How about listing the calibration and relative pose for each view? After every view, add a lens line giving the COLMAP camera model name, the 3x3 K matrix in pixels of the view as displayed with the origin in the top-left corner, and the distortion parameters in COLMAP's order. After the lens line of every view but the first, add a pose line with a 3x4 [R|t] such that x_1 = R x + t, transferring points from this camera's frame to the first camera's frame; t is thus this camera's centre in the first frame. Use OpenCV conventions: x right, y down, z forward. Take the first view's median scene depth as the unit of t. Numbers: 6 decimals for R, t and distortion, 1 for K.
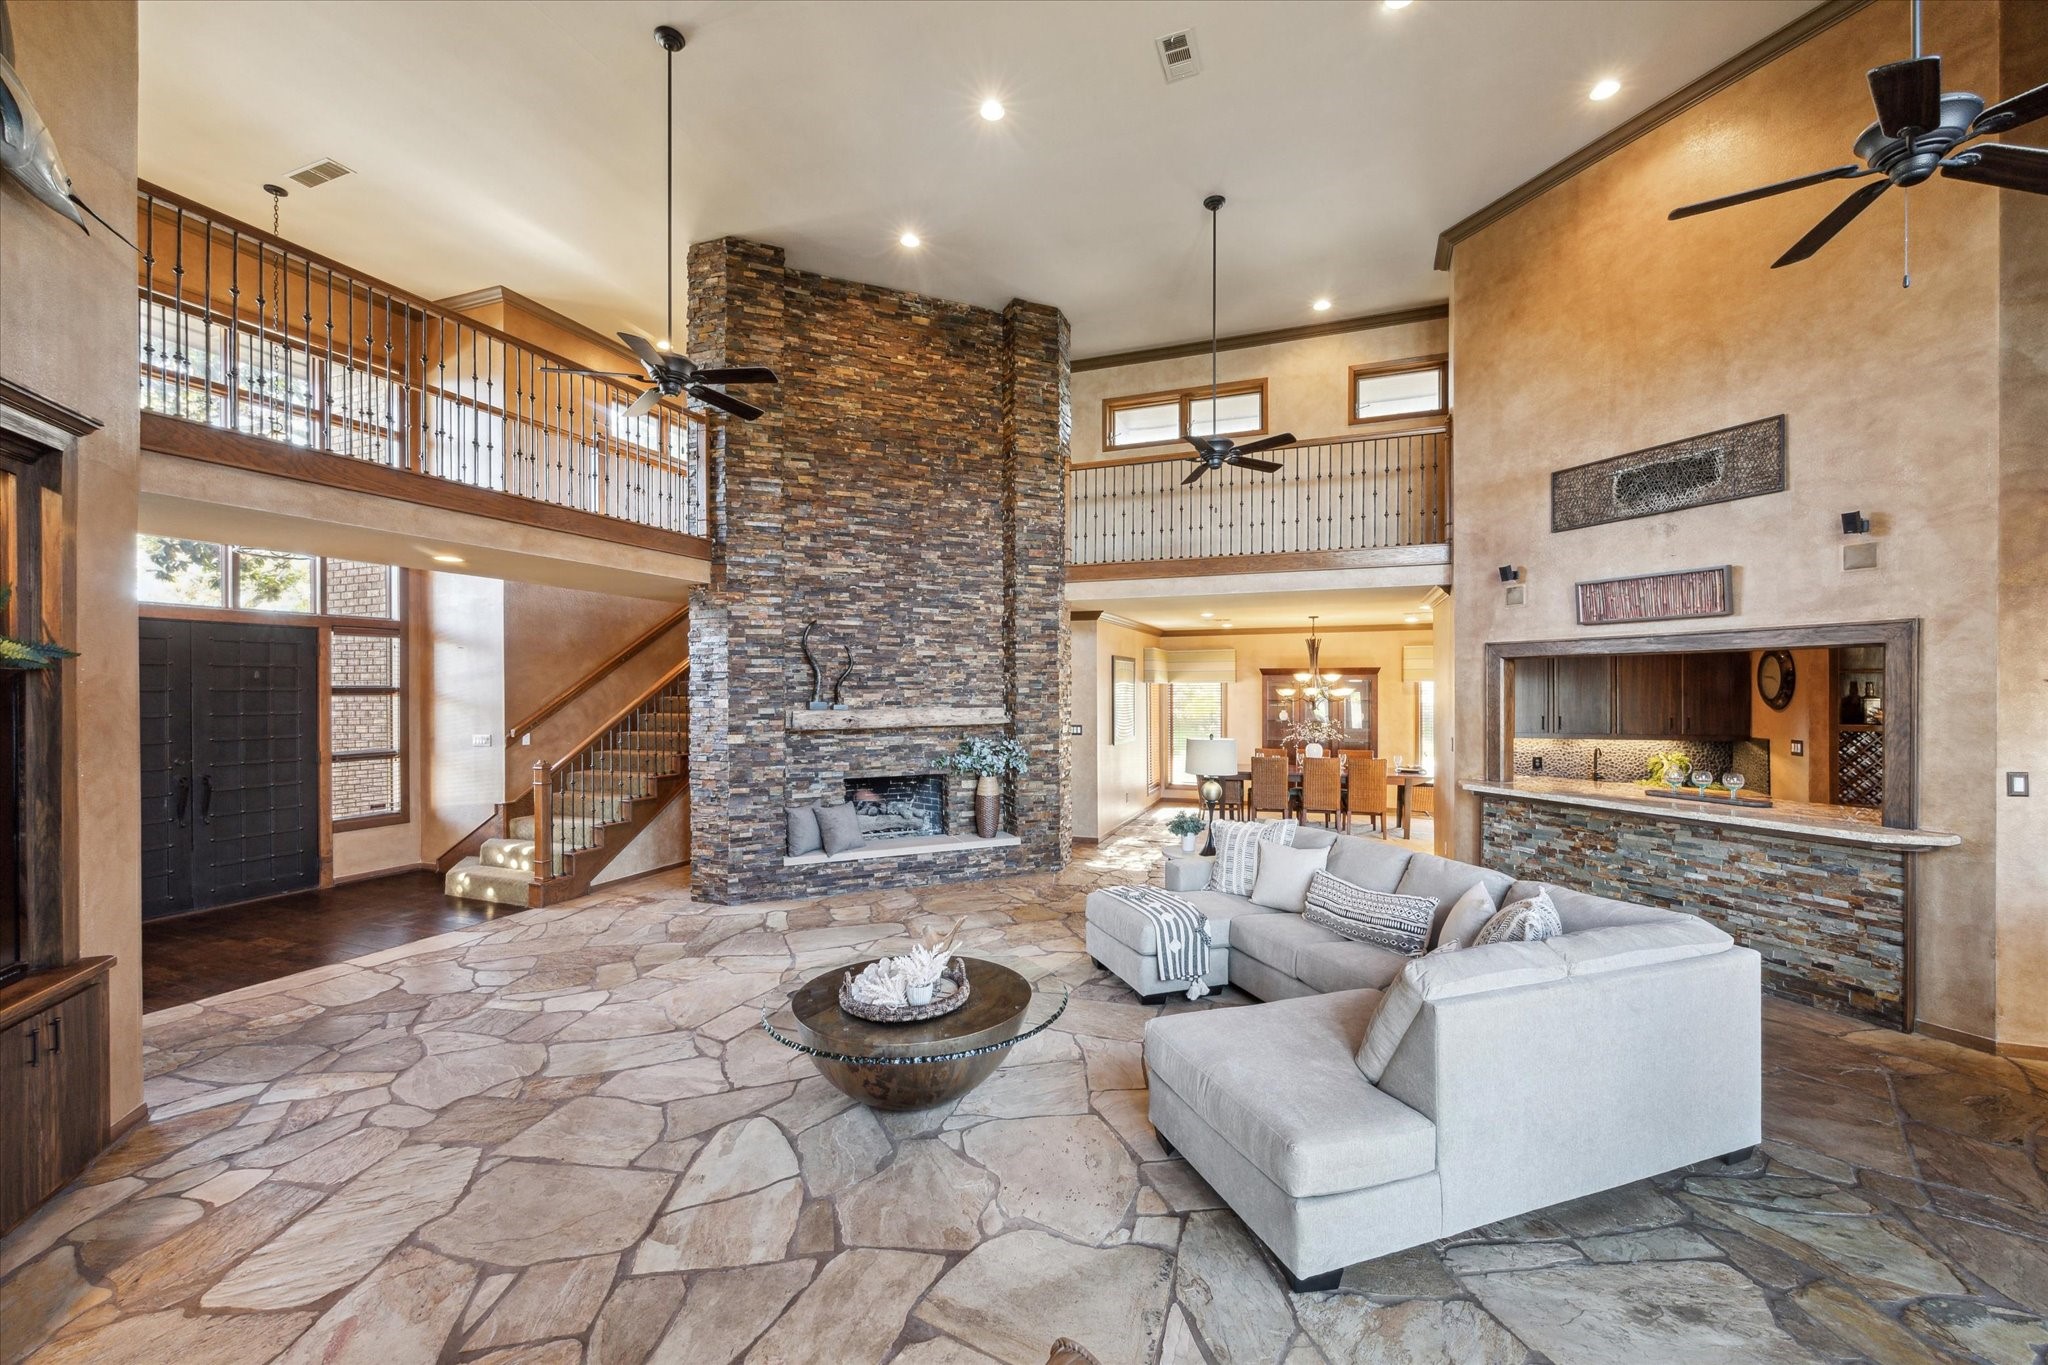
lens RADIAL K [[800.6, 0, 1035.9], [0, 800.6, 686.7], [0, 0, 1]] dist [-0.001574, -0.000029]
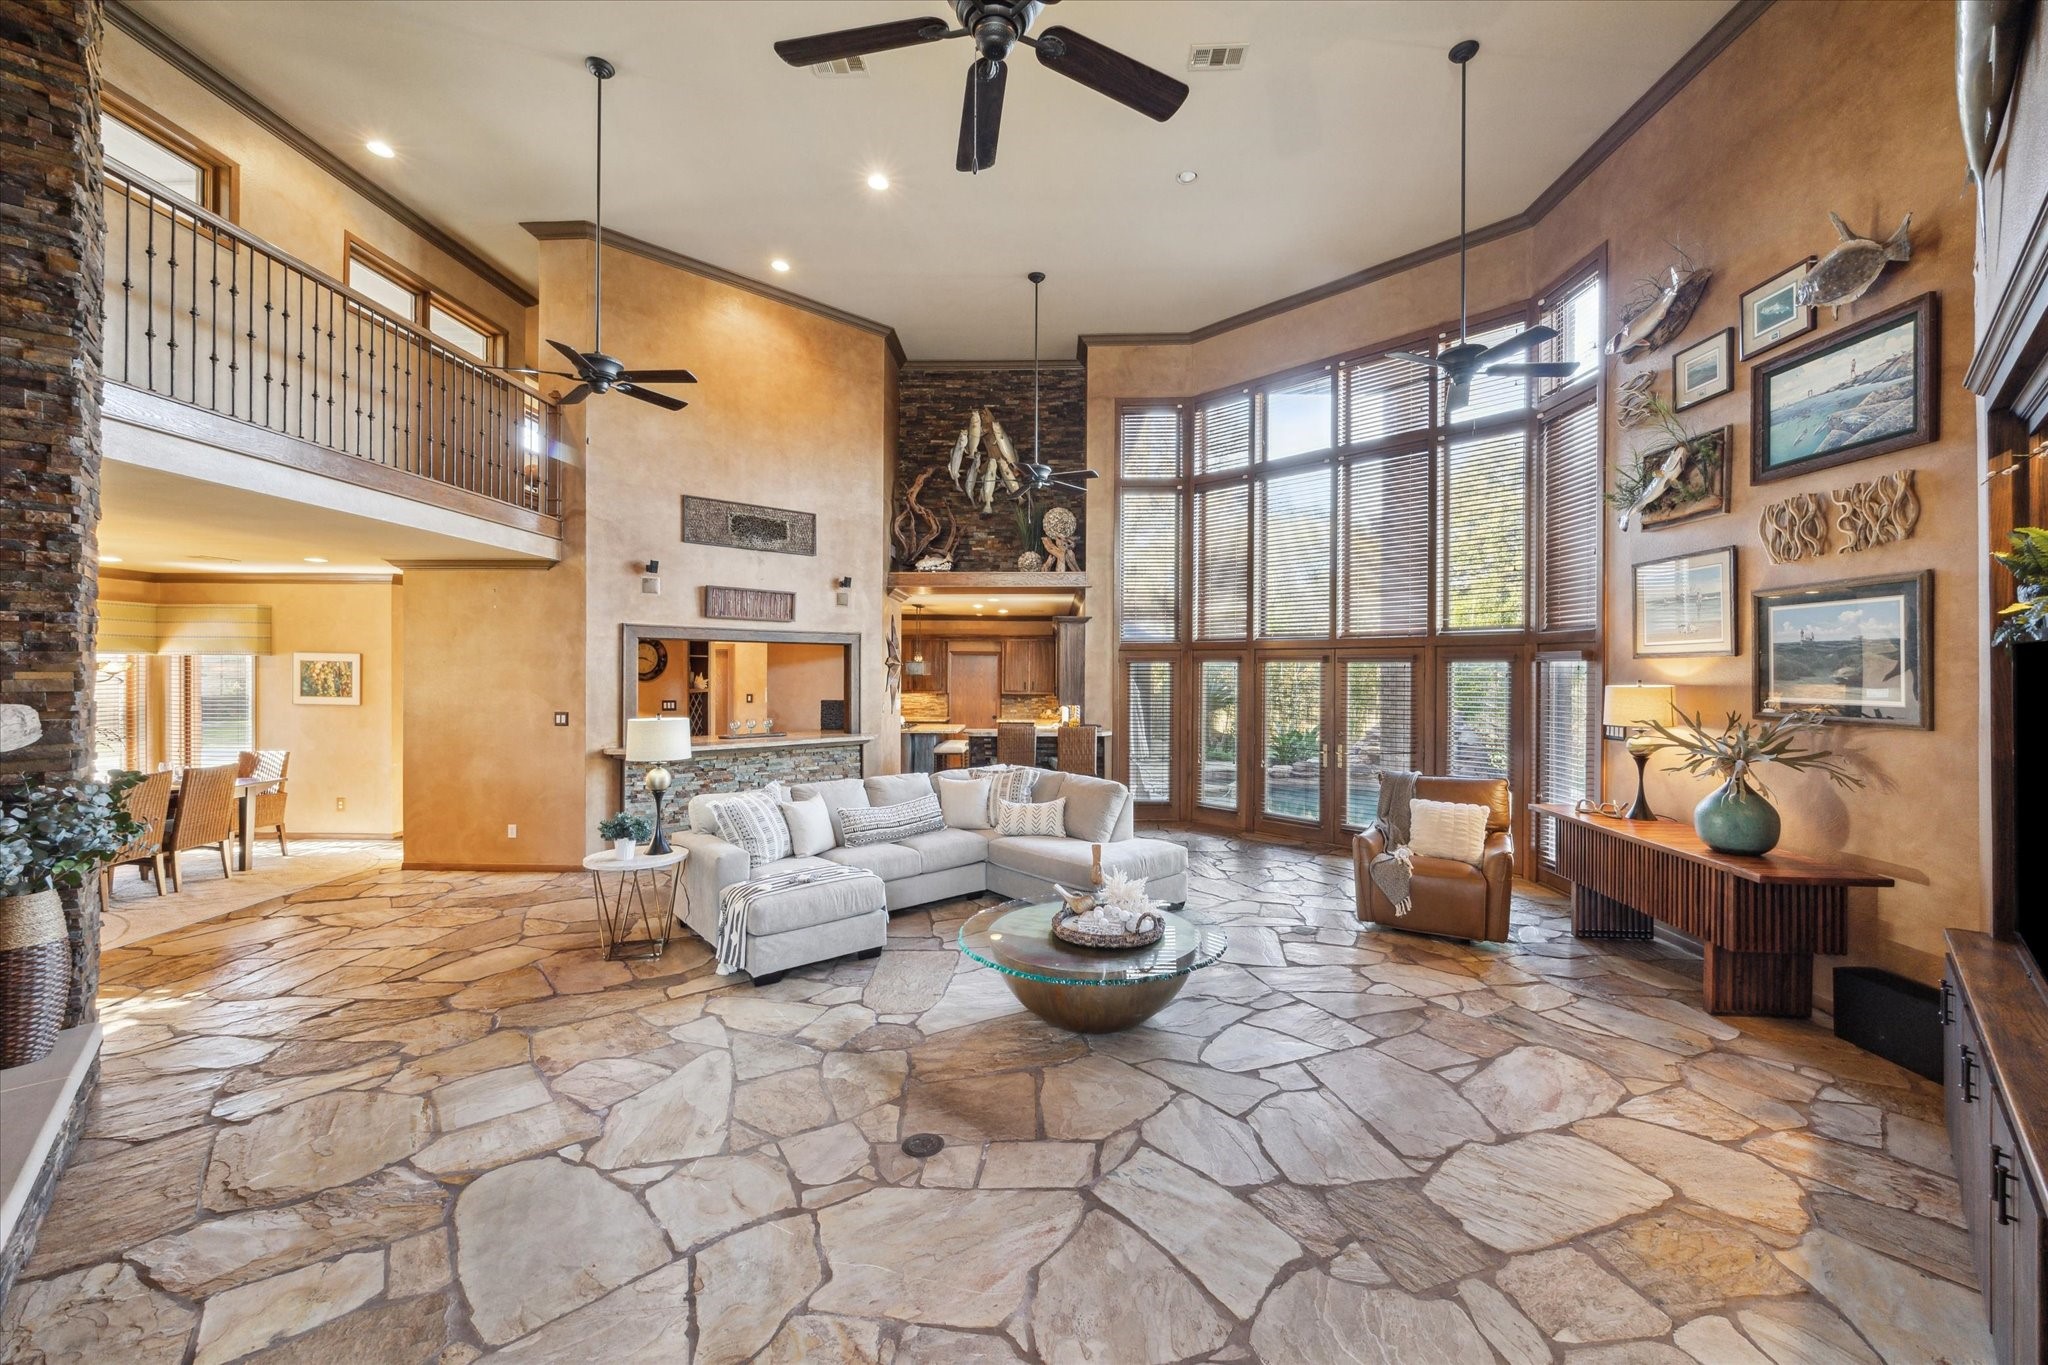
lens RADIAL K [[789.2, 0, 1029.3], [0, 789.2, 674.3], [0, 0, 1]] dist [-0.000314, 0.000049]
pose [[-0.335312, -0.004798, 0.942095, -0.845523], [-0.004470, 0.999984, 0.003501, 0.013304], [-0.942096, -0.003037, -0.335328, 1.056426]]
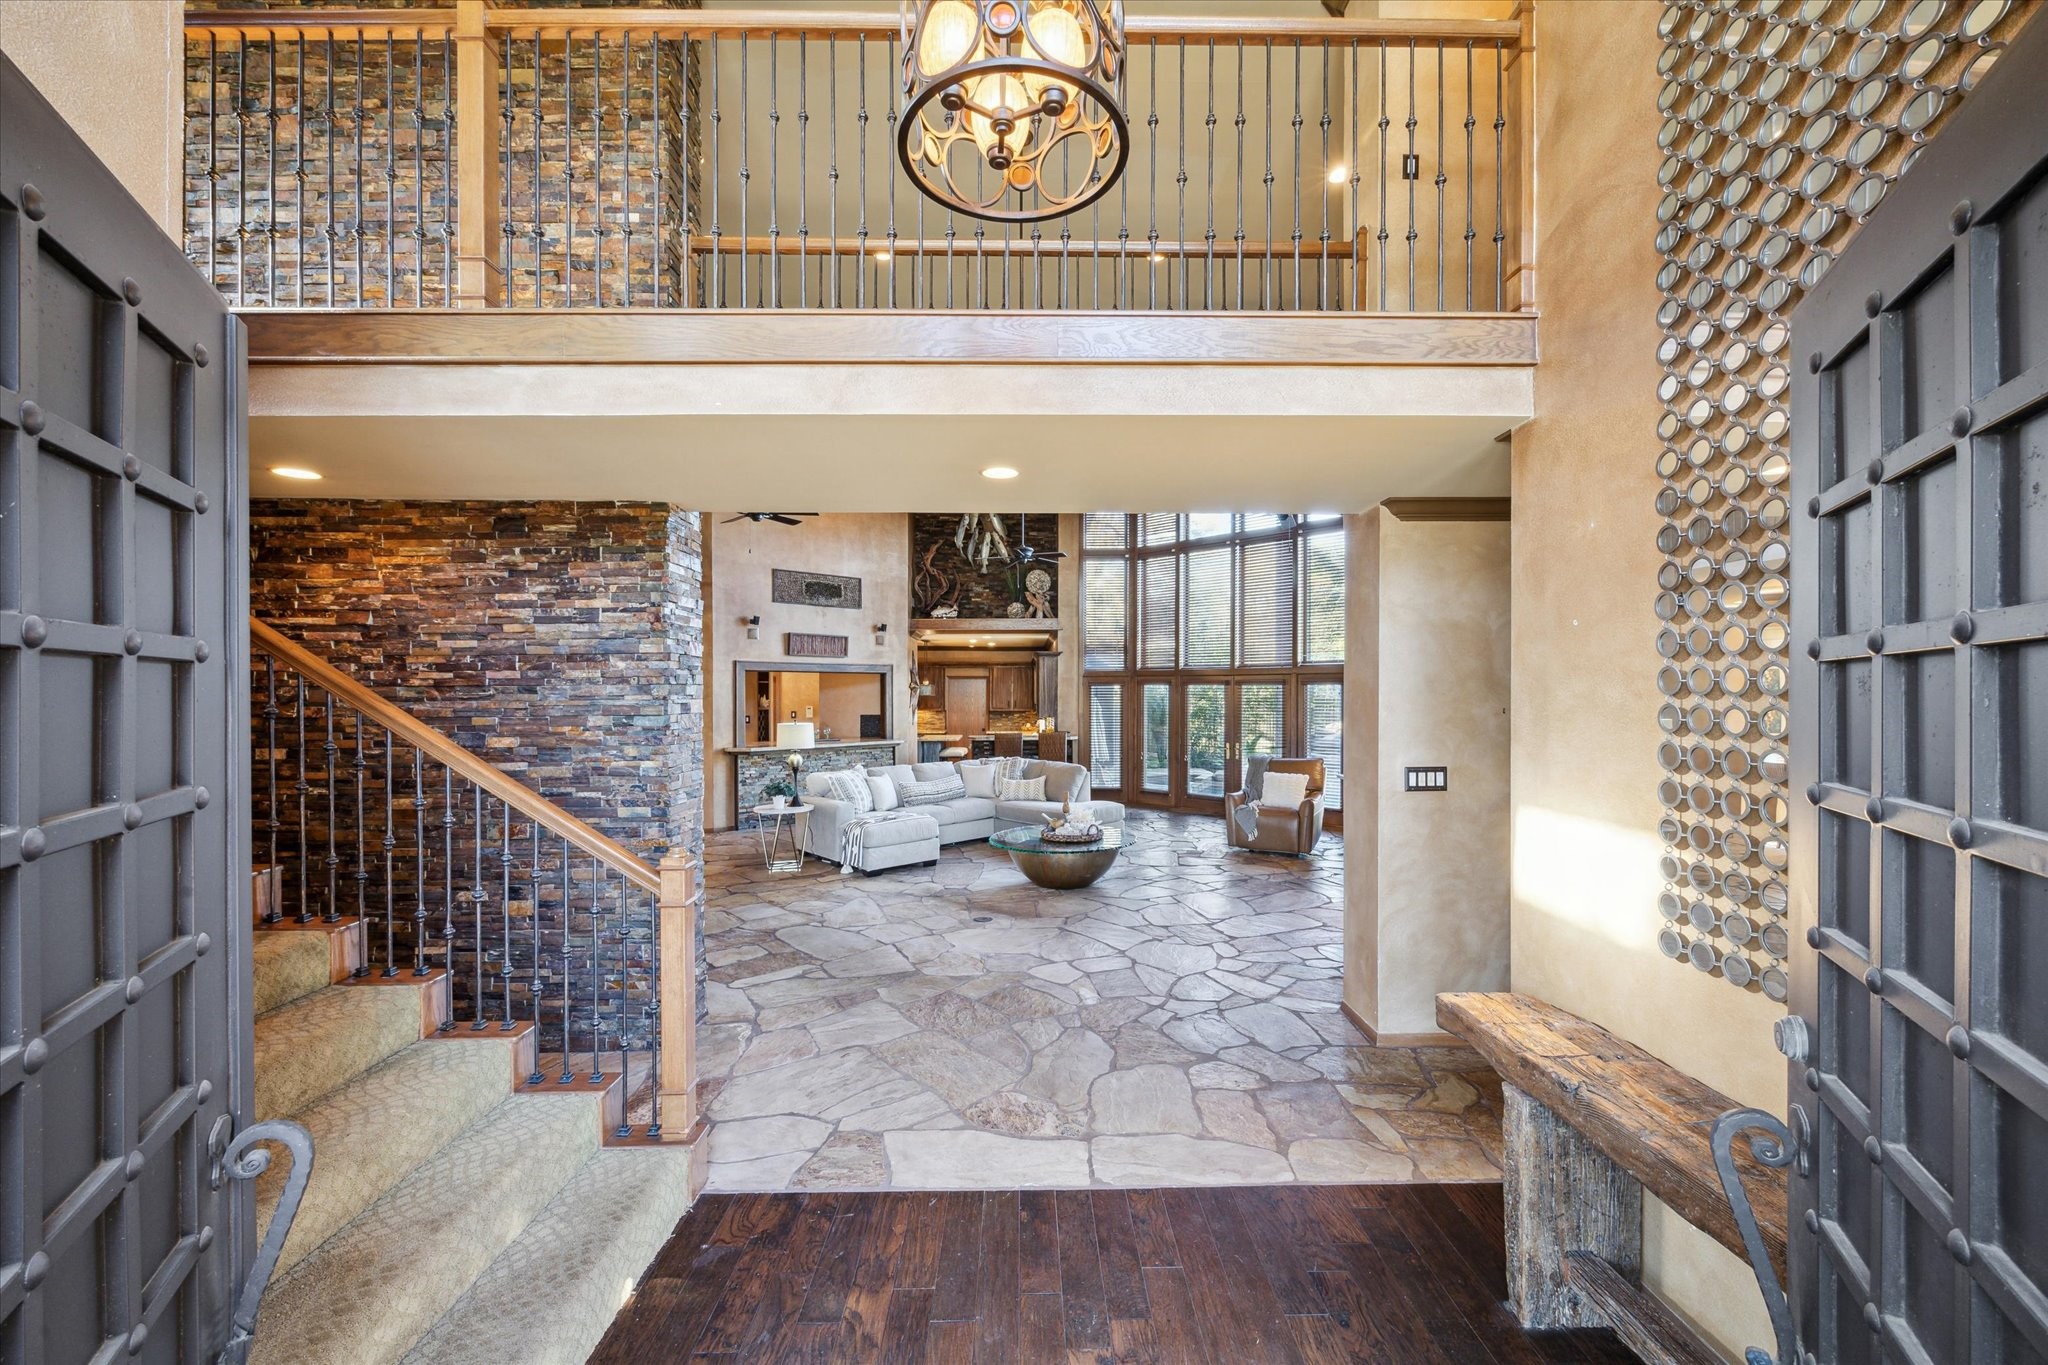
lens RADIAL K [[800.6, 0, 1035.9], [0, 800.6, 686.7], [0, 0, 1]] dist [-0.001574, -0.000029]
pose [[-0.376778, 0.005930, 0.926285, -1.452344], [0.000356, 0.999980, -0.006257, 0.010855], [-0.926304, -0.002028, -0.376773, 1.325925]]
